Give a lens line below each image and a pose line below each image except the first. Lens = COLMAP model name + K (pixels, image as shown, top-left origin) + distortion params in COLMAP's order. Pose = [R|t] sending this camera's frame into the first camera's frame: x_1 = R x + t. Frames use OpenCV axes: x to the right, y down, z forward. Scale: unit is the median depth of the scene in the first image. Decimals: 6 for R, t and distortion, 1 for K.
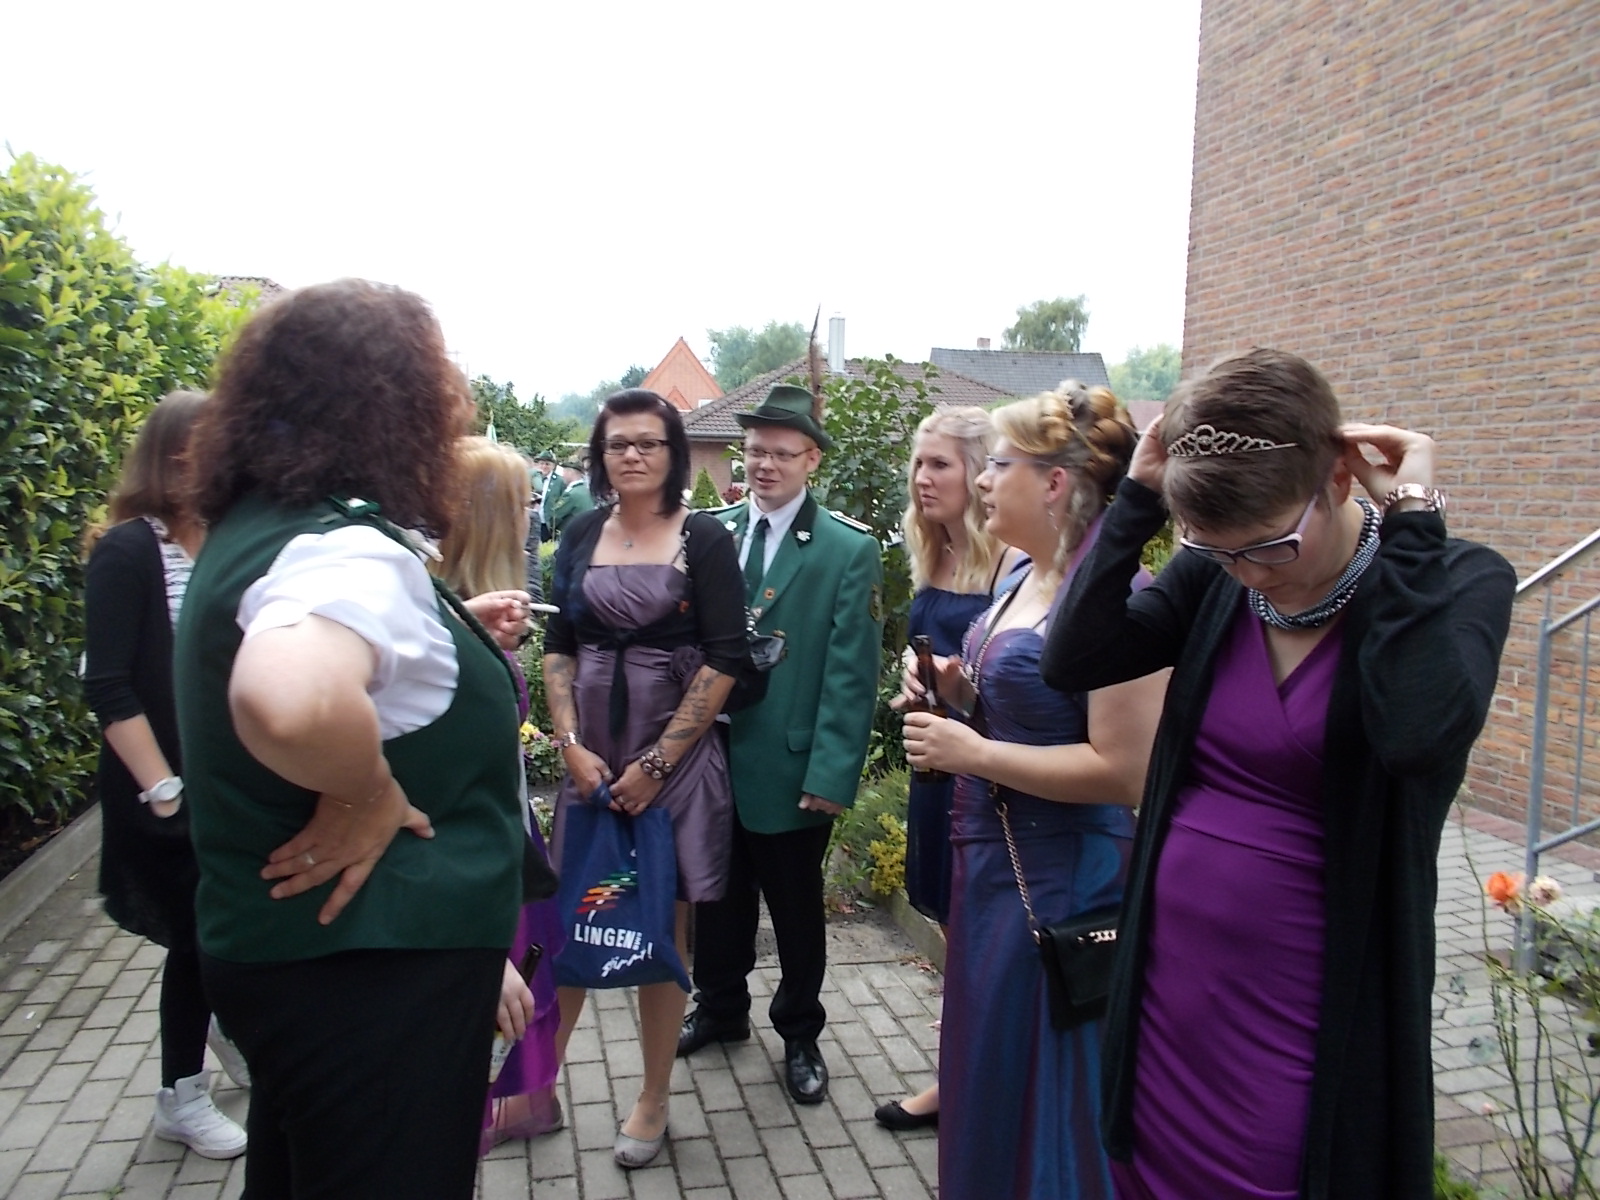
lens RADIAL K [[1248.4, 0, 804.0], [0, 1248.4, 597.2], [0, 0, 1]] dist [0.026193, -0.030328]
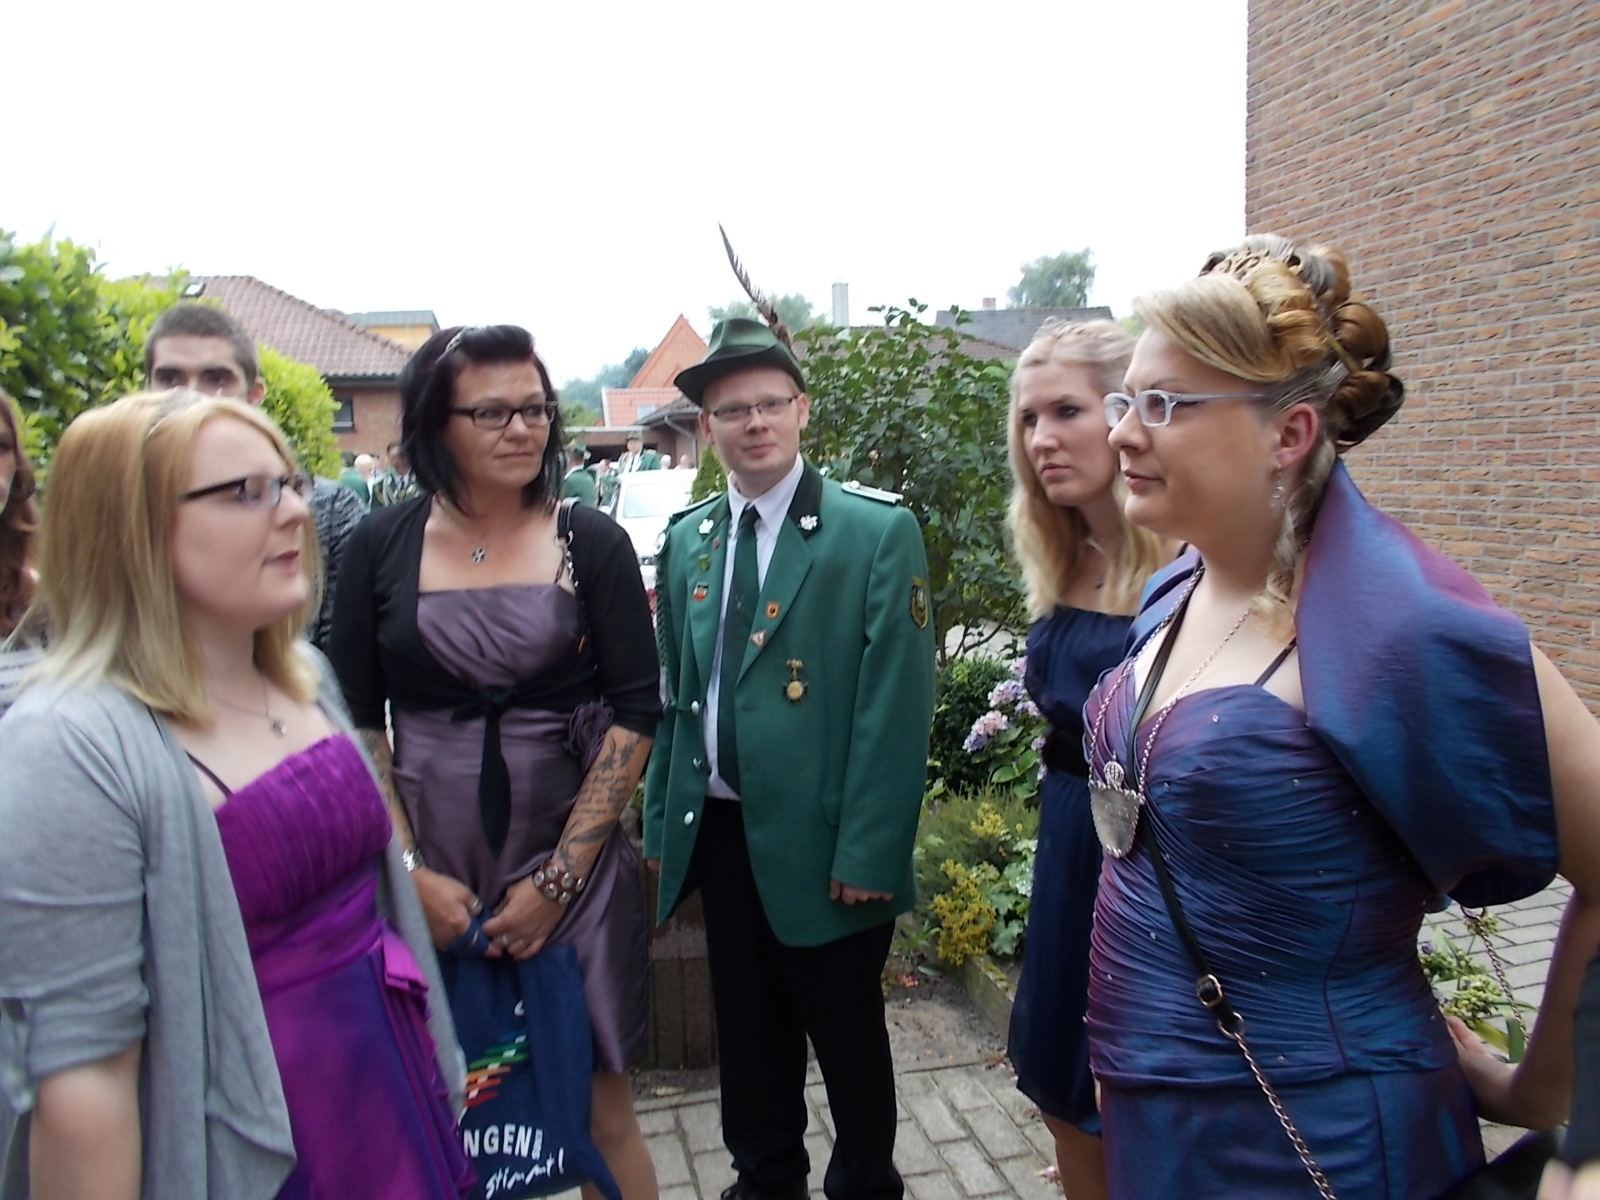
lens RADIAL K [[1248.4, 0, 802.3], [0, 1248.4, 596.6], [0, 0, 1]] dist [0.026193, -0.030328]
pose [[0.998425, -0.054098, -0.014854, -0.005907], [0.054392, 0.998317, 0.020140, -0.012267], [0.013739, -0.020916, 0.999687, 0.141390]]
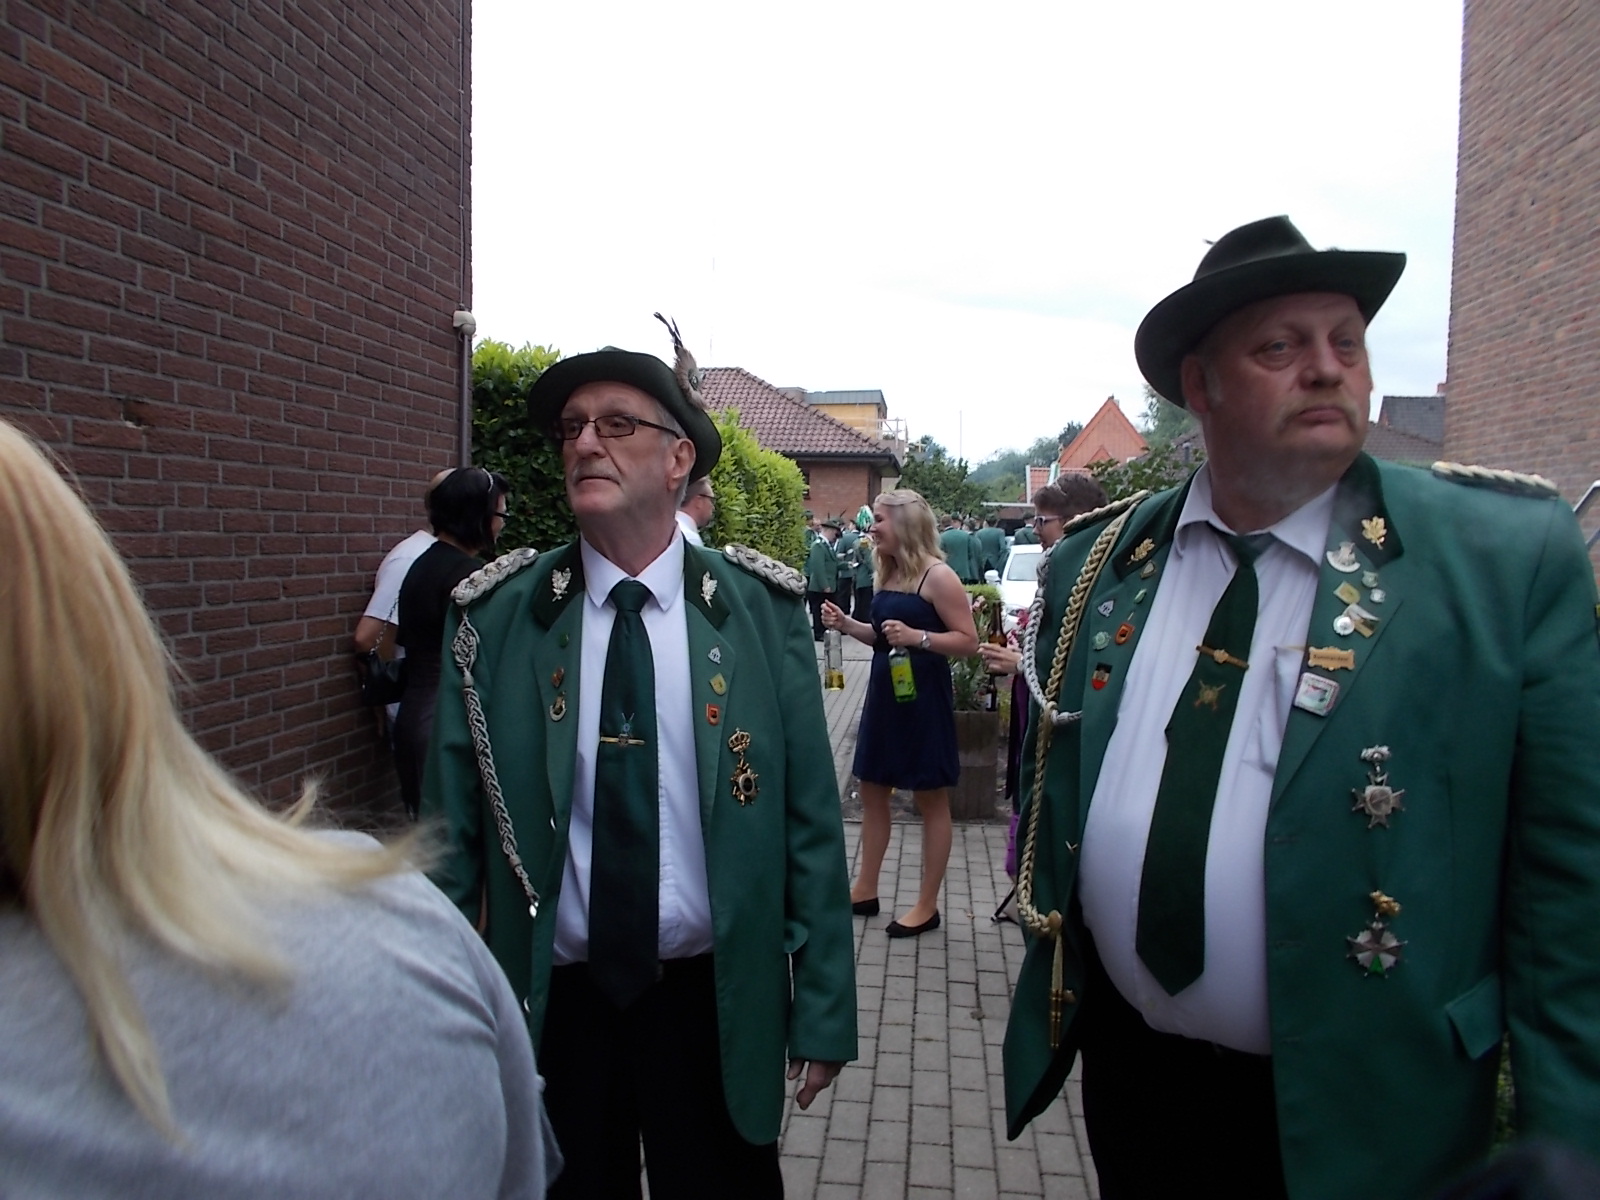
lens RADIAL K [[1248.4, 0, 812.7], [0, 1248.4, 606.0], [0, 0, 1]] dist [0.026193, -0.030328]
pose [[0.942744, 0.016590, -0.333104, 0.164713], [-0.029115, 0.999043, -0.032643, 0.036219], [0.332244, 0.040472, 0.942325, -0.402208]]
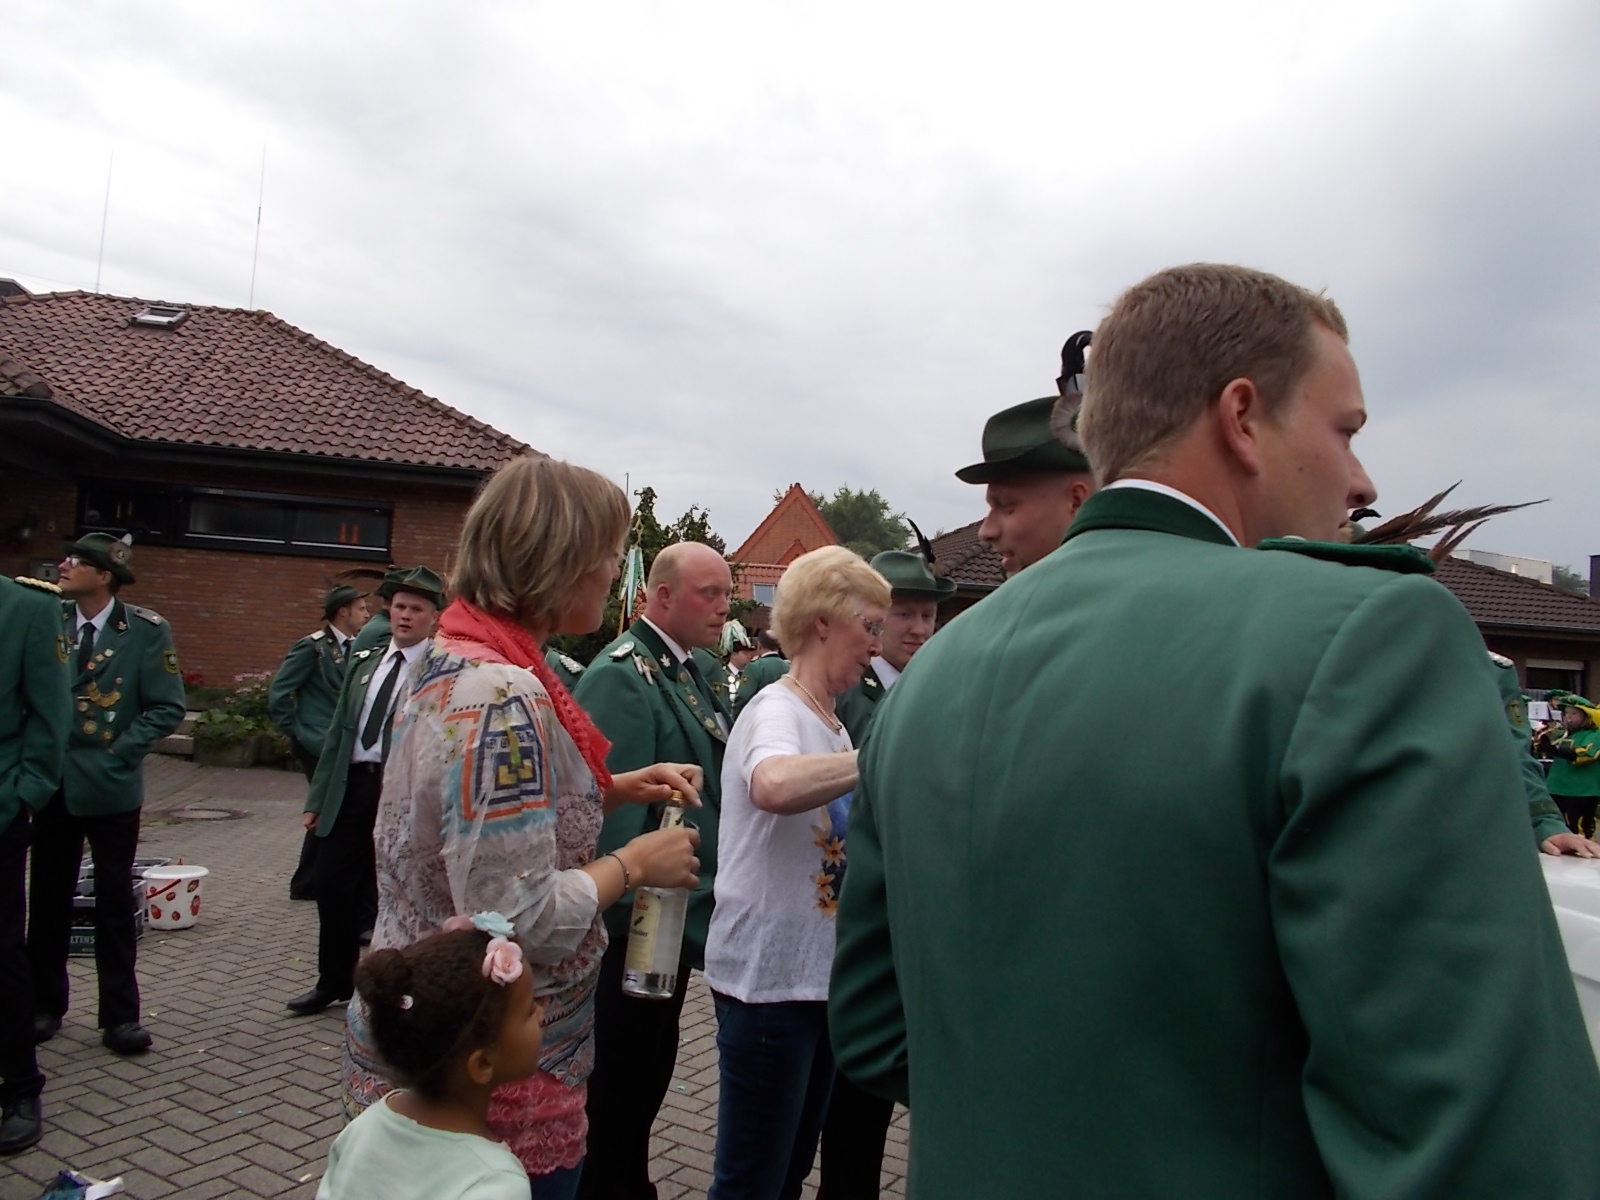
lens RADIAL K [[1248.4, 0, 792.5], [0, 1248.4, 597.3], [0, 0, 1]] dist [0.026193, -0.030328]
pose [[0.998658, 0.033928, -0.039128, -0.690680], [-0.039101, 0.989369, -0.140068, -0.194699], [0.033960, 0.141410, 0.989368, 2.049525]]
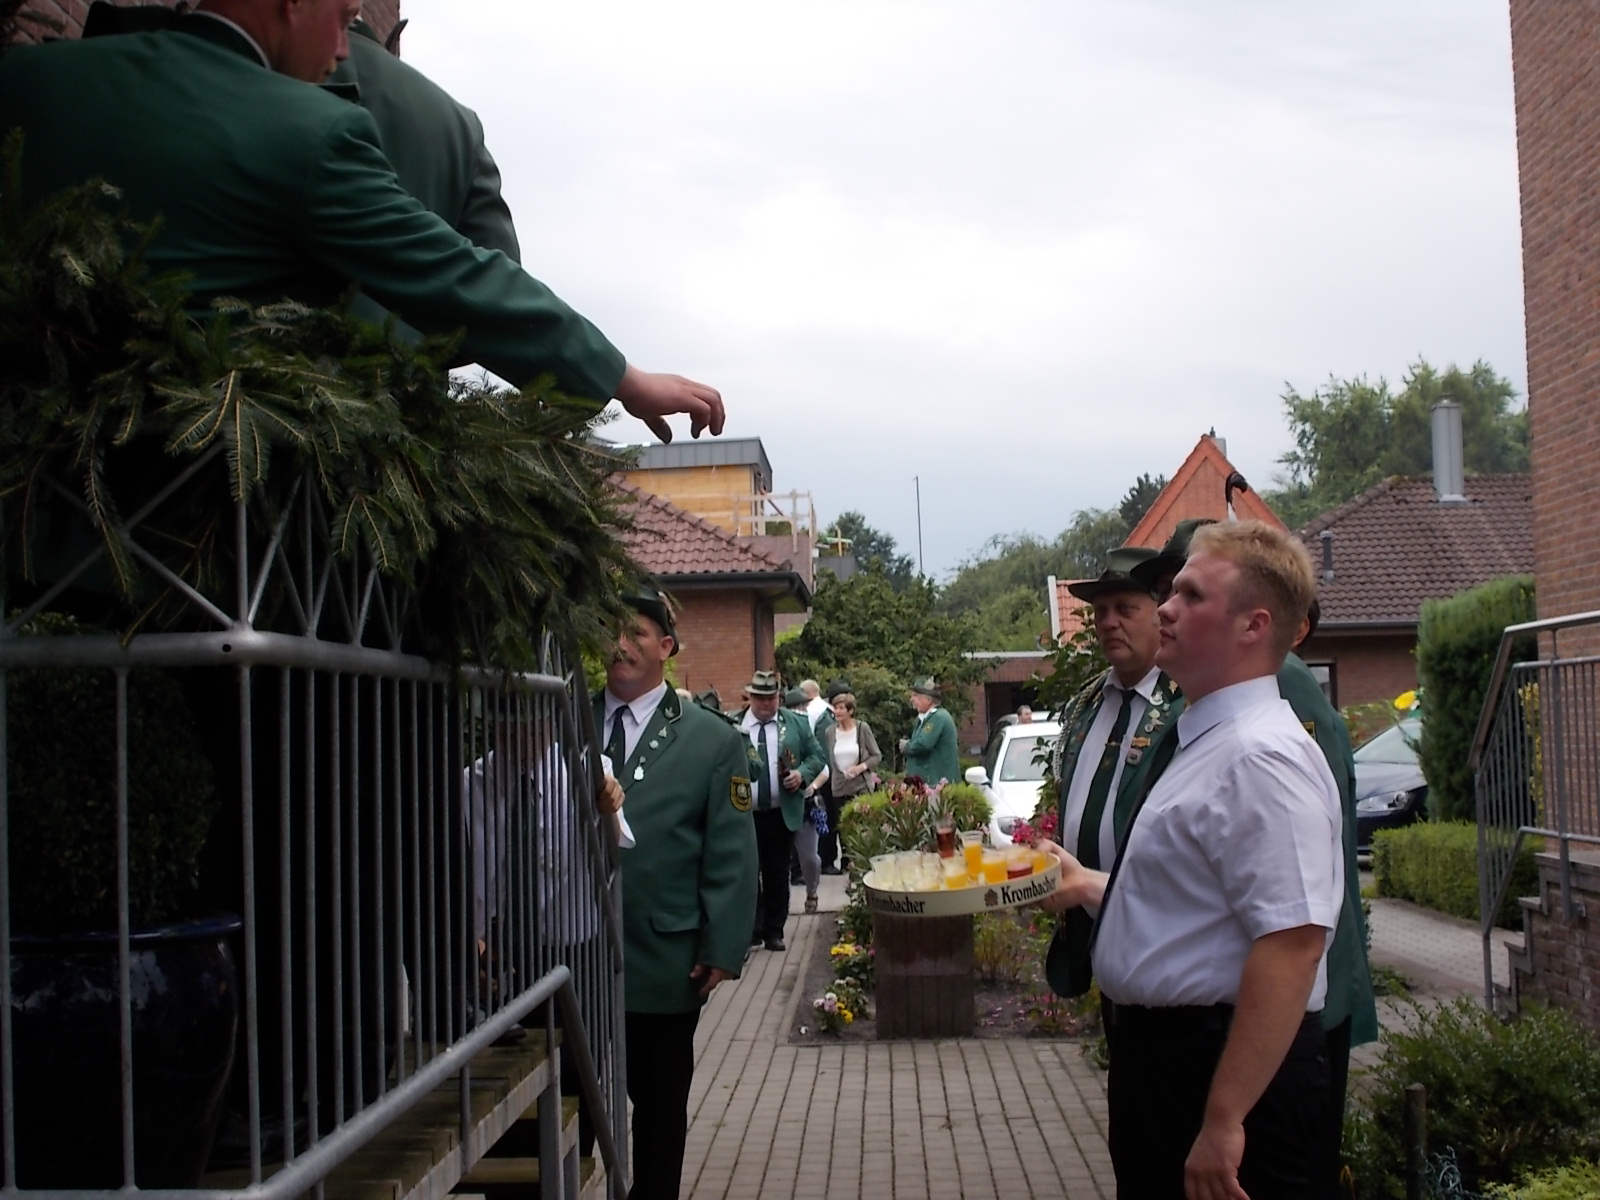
lens RADIAL K [[2716.9, 0, 800.0], [0, 2716.9, 597.6], [0, 0, 1]] dist [-0.031643, 0.000000]
pose [[0.962475, -0.057137, -0.265286, 0.378209], [0.020906, 0.990290, -0.137438, 0.129942], [0.270563, 0.126735, 0.954324, -1.289221]]
